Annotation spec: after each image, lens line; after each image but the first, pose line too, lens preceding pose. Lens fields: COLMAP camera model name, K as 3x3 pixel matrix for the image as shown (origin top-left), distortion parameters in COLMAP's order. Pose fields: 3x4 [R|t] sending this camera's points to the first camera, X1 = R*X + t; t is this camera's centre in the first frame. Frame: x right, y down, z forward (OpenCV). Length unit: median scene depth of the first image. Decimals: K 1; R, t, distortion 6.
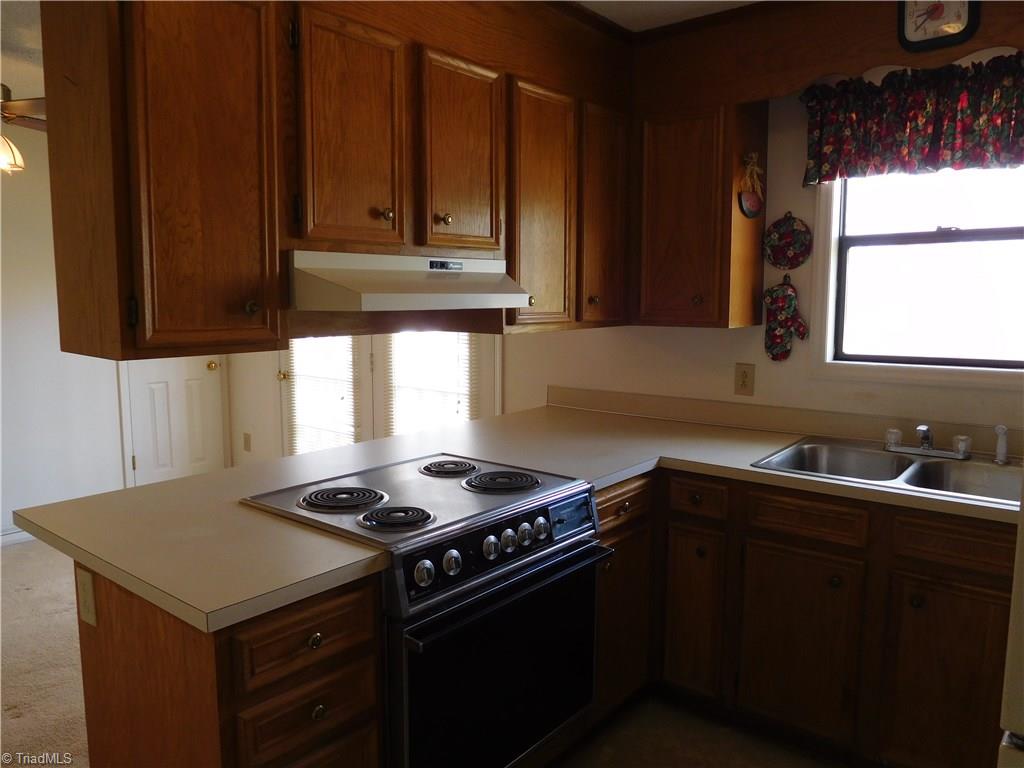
lens RADIAL K [[757.9, 0, 511.1], [0, 757.9, 382.7], [0, 0, 1]] dist [-0.034811, 0.006365]
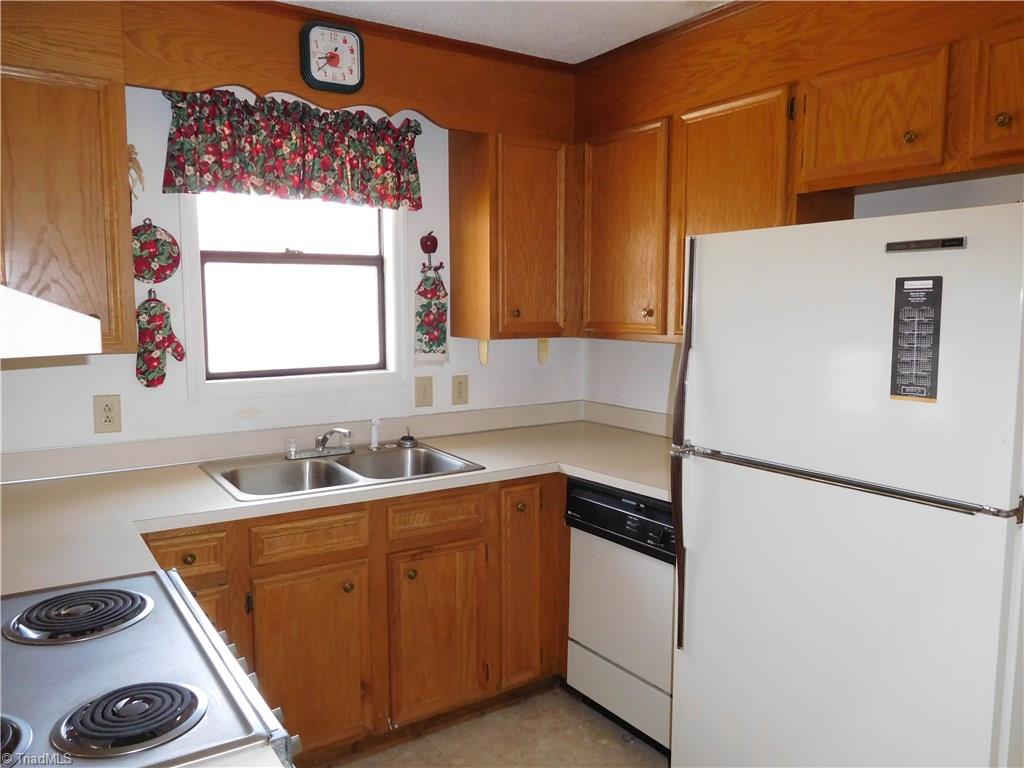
lens RADIAL K [[757.9, 0, 511.6], [0, 757.9, 384.0], [0, 0, 1]] dist [-0.034811, 0.006365]
pose [[0.281091, -0.095846, 0.954883, -0.375690], [0.108346, 0.991808, 0.067658, -0.047718], [-0.953545, 0.084440, 0.289173, 0.356955]]
